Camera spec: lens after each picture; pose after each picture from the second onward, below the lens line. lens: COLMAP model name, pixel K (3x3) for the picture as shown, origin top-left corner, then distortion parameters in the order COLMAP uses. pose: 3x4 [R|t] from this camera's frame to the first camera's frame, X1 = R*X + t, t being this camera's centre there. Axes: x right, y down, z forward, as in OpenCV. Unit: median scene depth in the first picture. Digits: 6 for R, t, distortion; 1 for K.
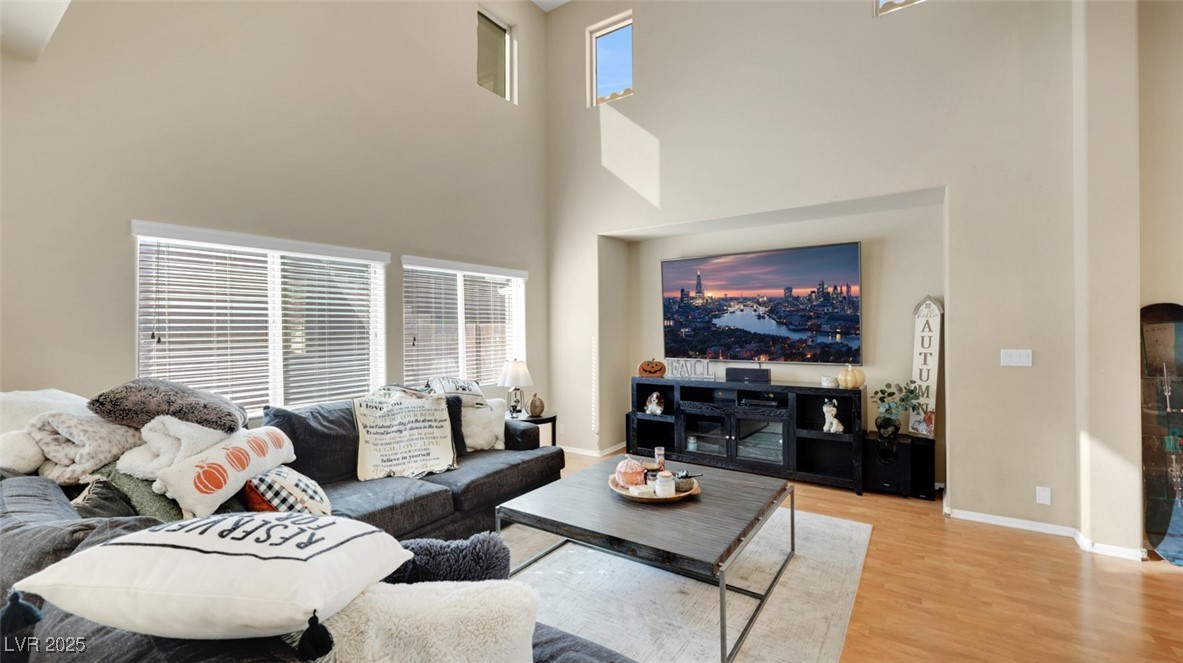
lens RADIAL K [[488.9, 0, 586.2], [0, 488.9, 326.9], [0, 0, 1]] dist [-0.002005, 0.000346]
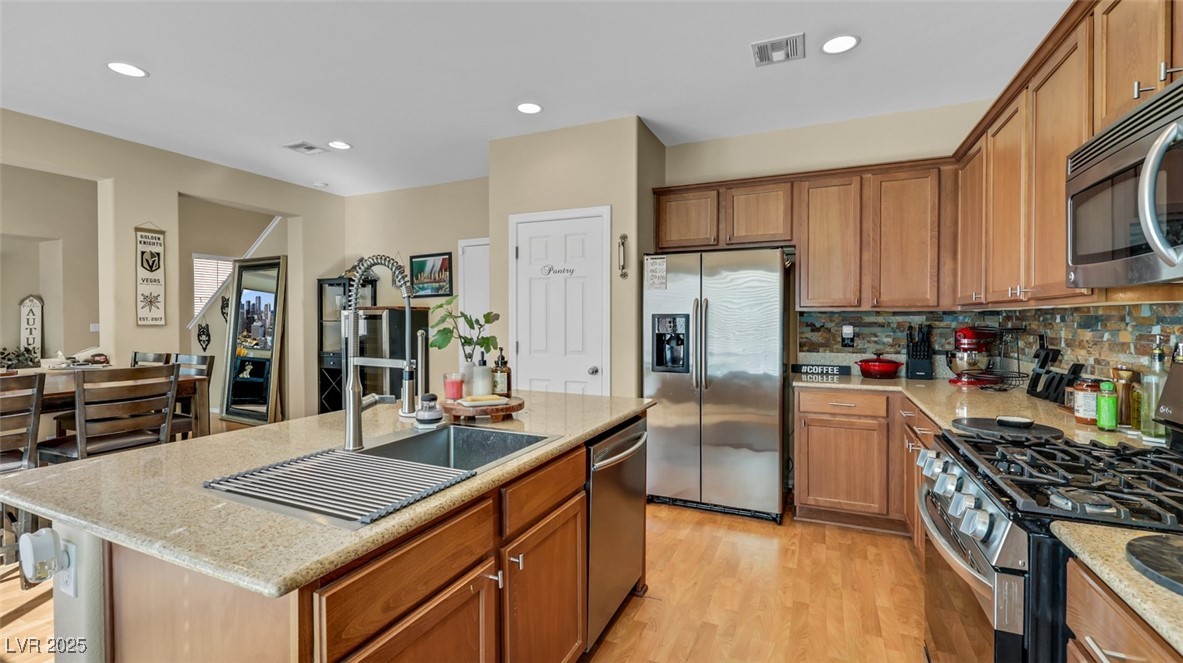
lens RADIAL K [[509.5, 0, 599.4], [0, 509.5, 324.9], [0, 0, 1]] dist [0.001813, -0.000197]
pose [[-0.182324, -0.004471, 0.983228, -1.413823], [-0.004162, 0.999984, 0.003775, 0.027409], [-0.983230, -0.003404, -0.182340, -0.624178]]
